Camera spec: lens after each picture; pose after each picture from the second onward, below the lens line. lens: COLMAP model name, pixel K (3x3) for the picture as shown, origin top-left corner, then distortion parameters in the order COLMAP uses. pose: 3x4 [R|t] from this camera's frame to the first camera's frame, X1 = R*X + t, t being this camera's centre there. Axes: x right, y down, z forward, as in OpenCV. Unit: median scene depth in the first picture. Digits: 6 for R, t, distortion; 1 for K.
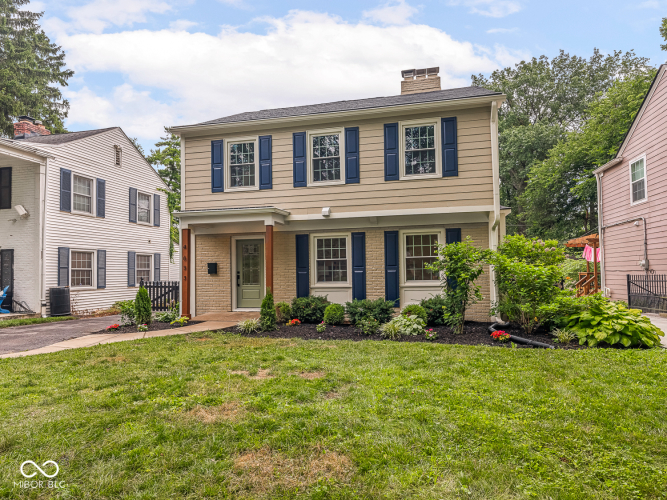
lens RADIAL K [[353.9, 0, 344.4], [0, 353.9, 265.0], [0, 0, 1]] dist [0.000897, 0.000254]
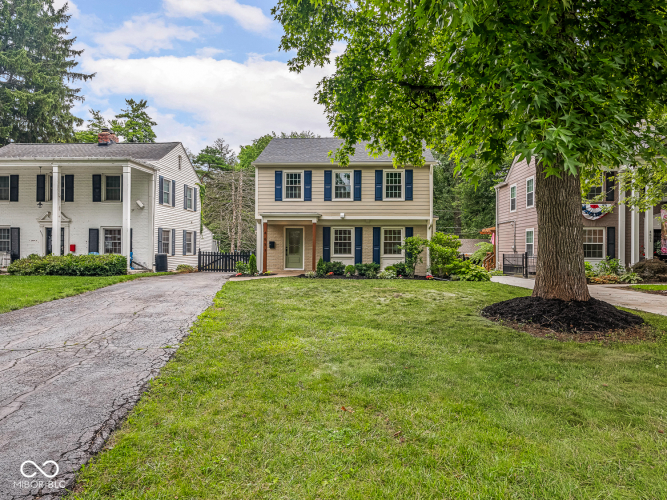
lens RADIAL K [[357.3, 0, 333.5], [0, 357.3, 250.0], [0, 0, 1]] dist [0.000776, 0.000035]
pose [[0.991480, 0.023746, 0.128077, -0.316800], [-0.027219, 0.999306, 0.025434, -0.017187], [-0.127384, -0.028704, 0.991438, -0.799923]]
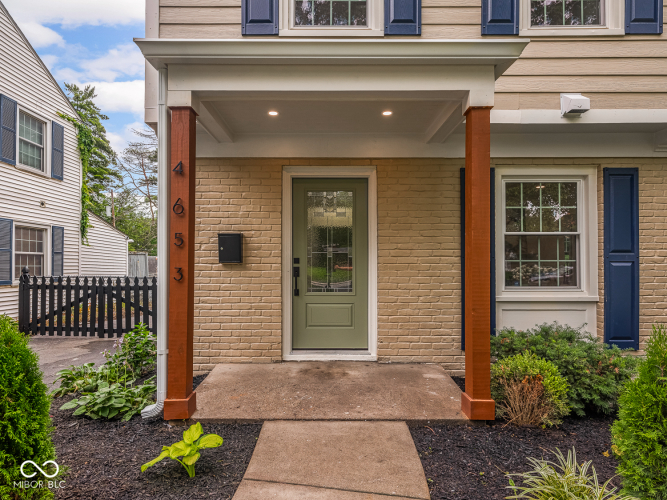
lens RADIAL K [[352.1, 0, 333.1], [0, 352.1, 265.3], [0, 0, 1]] dist [-0.000907, 0.000255]
pose [[0.982234, 0.018510, 0.186743, -0.355726], [-0.021805, 0.999640, 0.015607, 0.020733], [-0.186387, -0.019402, 0.982285, 0.645820]]
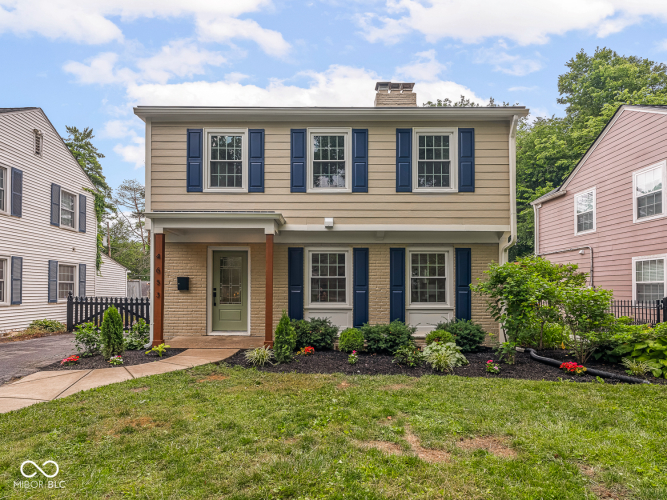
lens RADIAL K [[337.6, 0, 312.3], [0, 337.6, 289.0], [0, 0, 1]] dist [-0.000032, -0.000117]
pose [[0.983750, 0.022956, 0.178068, -0.228176], [-0.025966, 0.999556, 0.014588, 0.002619], [-0.177654, -0.018975, 0.983910, 0.173679]]
